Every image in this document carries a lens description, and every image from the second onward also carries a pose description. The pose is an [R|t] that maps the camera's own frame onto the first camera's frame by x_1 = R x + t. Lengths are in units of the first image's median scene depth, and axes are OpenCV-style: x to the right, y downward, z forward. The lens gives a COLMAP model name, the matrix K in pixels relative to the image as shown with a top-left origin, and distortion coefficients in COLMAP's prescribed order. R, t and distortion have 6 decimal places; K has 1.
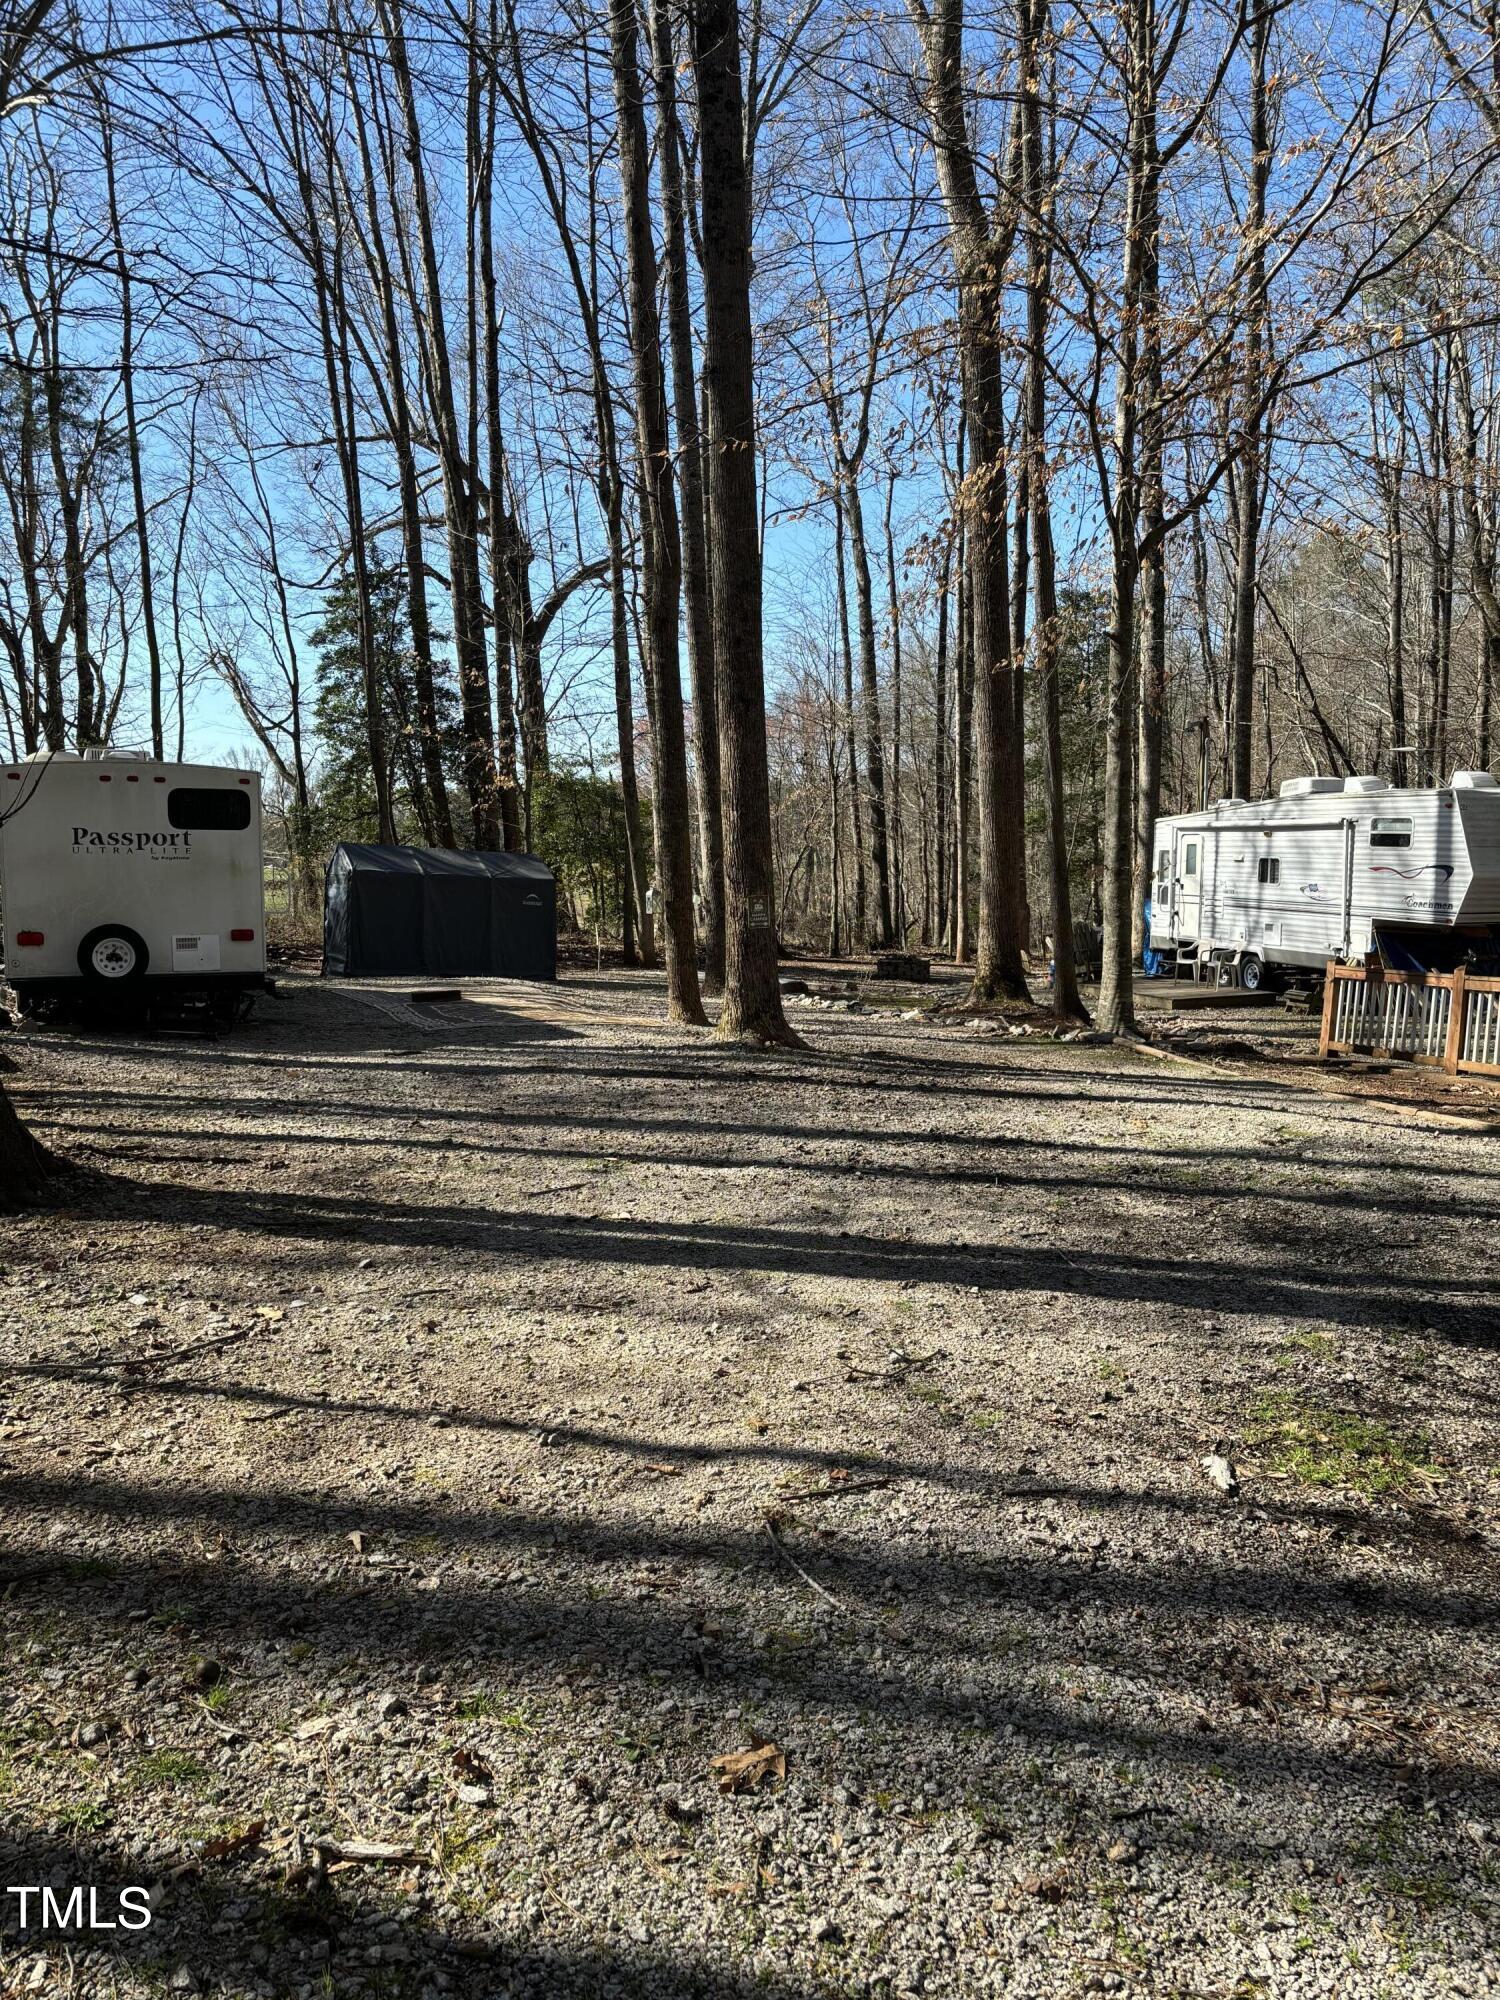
lens RADIAL K [[1515.1, 0, 749.7], [0, 1515.1, 1001.3], [0, 0, 1]] dist [0.055986, -0.051511]
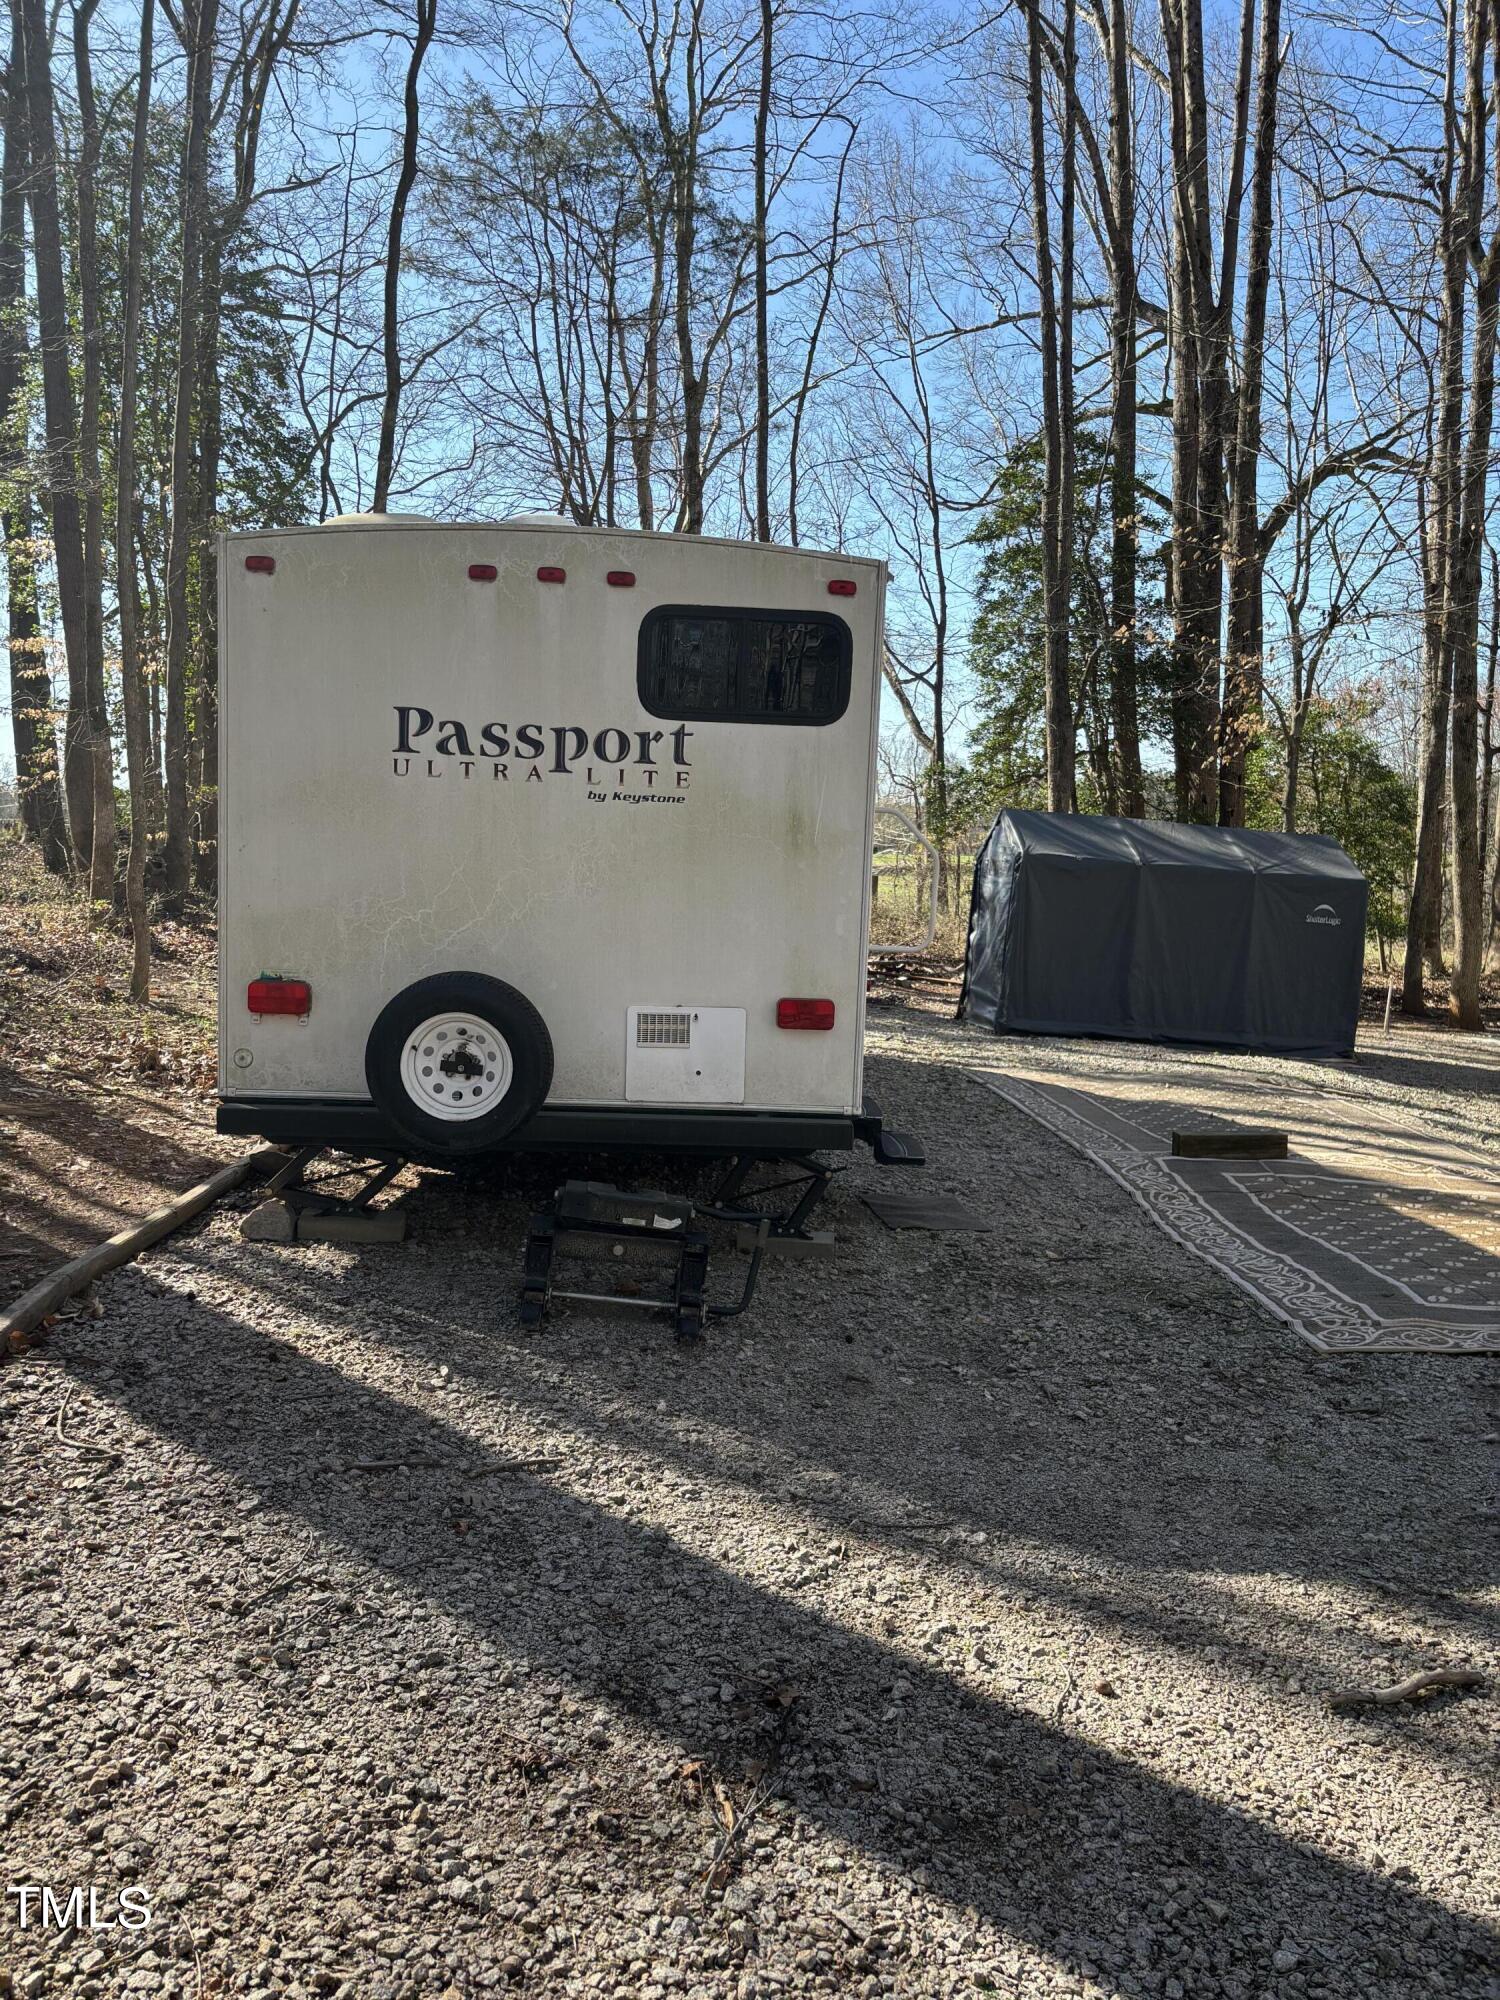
lens RADIAL K [[1515.1, 0, 738.1], [0, 1515.1, 1002.7], [0, 0, 1]] dist [0.055986, -0.051511]
pose [[0.917750, 0.073182, -0.390359, -0.092898], [-0.070294, 0.997290, 0.021701, -0.023824], [0.390889, 0.007524, 0.920407, 0.297423]]
